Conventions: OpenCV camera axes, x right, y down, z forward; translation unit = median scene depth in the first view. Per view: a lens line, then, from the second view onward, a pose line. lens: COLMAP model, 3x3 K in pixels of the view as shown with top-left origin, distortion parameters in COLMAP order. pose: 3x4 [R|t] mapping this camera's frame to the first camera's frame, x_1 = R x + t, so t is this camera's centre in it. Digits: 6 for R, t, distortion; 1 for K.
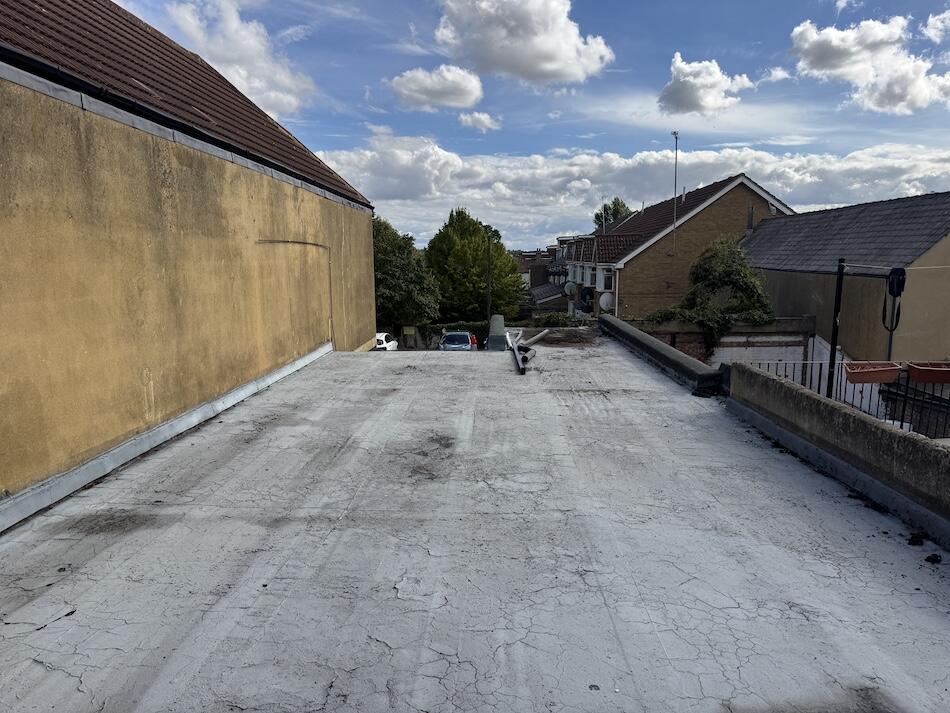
lens RADIAL K [[659.1, 0, 477.9], [0, 659.1, 360.4], [0, 0, 1]] dist [-0.001432, -0.001506]
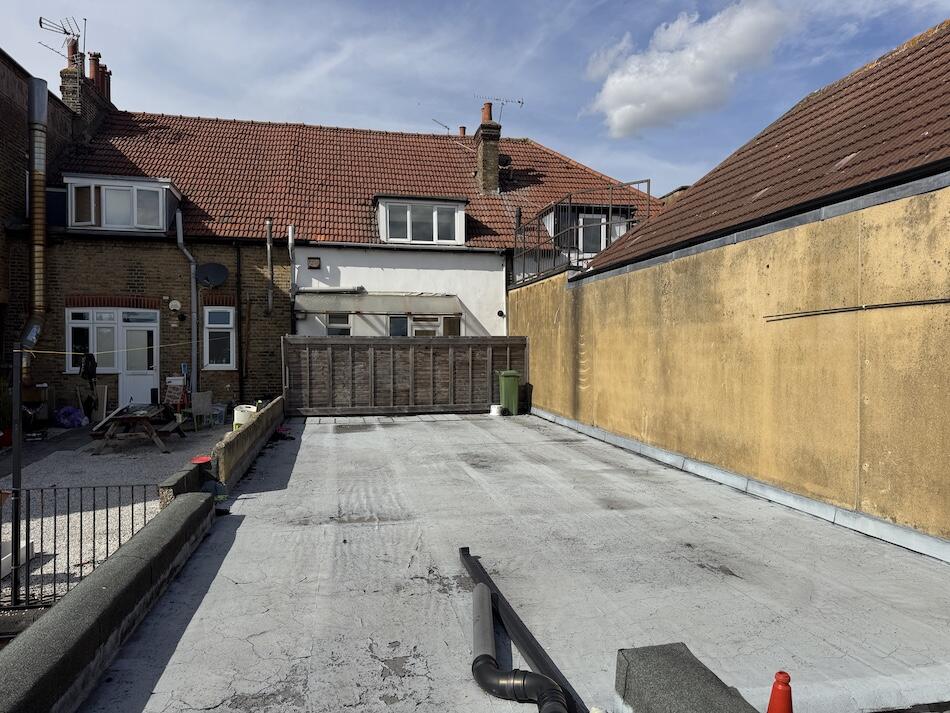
lens RADIAL K [[659.1, 0, 478.2], [0, 659.1, 355.3], [0, 0, 1]] dist [-0.001432, -0.001506]
pose [[-0.972646, 0.008115, -0.232153, 0.268517], [-0.029467, 0.987006, 0.157958, -0.330867], [0.230418, 0.160478, -0.959768, 2.222597]]
